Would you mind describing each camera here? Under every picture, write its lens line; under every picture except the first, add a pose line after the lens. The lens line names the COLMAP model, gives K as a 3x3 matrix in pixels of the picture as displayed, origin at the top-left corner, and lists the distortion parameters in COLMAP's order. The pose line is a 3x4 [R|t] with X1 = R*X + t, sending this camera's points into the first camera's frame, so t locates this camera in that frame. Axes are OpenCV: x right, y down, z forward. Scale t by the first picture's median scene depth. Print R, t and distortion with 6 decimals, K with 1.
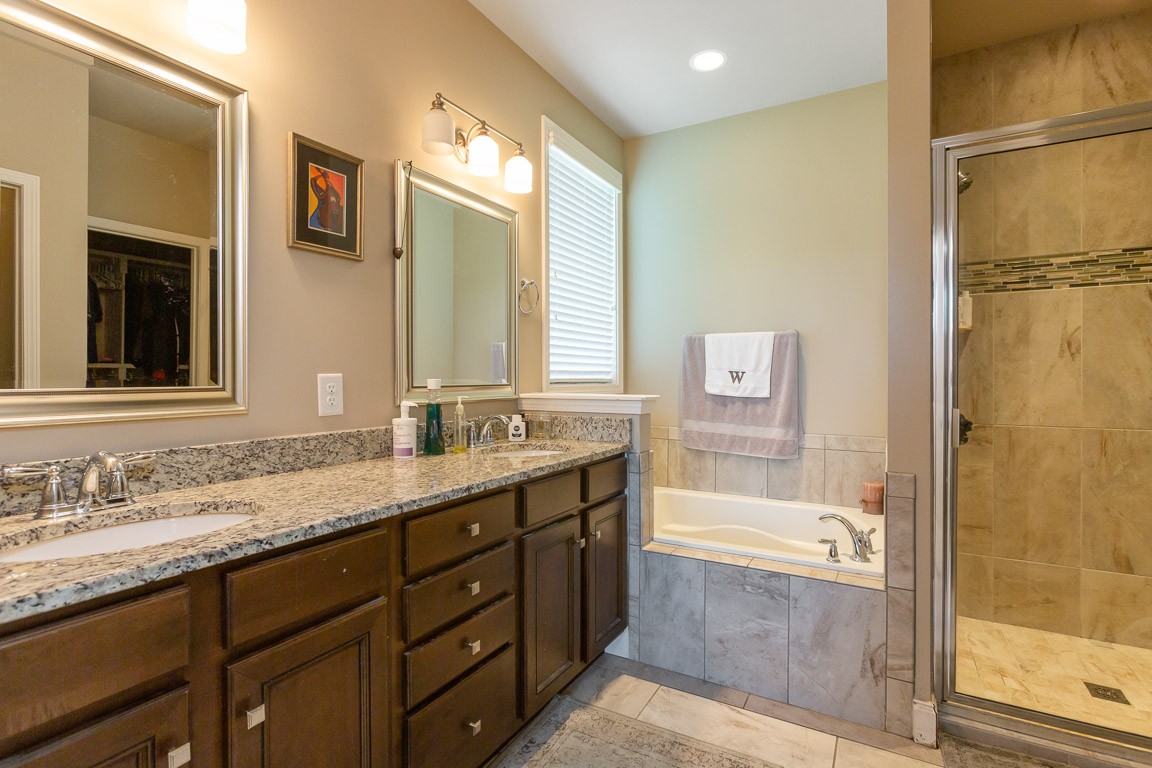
lens RADIAL K [[532.2, 0, 581.5], [0, 532.2, 380.9], [0, 0, 1]] dist [-0.003969, 0.000472]
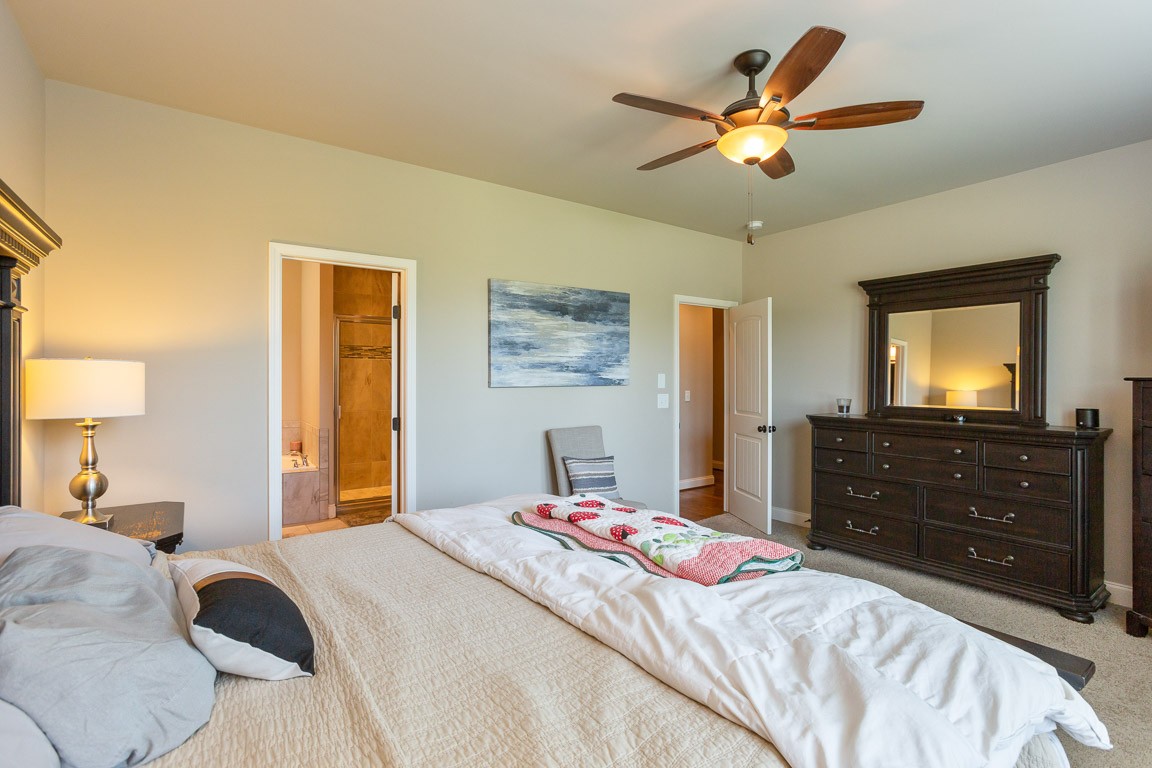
lens RADIAL K [[532.2, 0, 579.4], [0, 532.2, 384.9], [0, 0, 1]] dist [-0.003969, 0.000472]
pose [[0.409807, -0.001835, 0.912171, -1.091704], [0.002328, 0.999997, 0.000966, -0.041525], [-0.912169, 0.001728, 0.409810, -1.075165]]
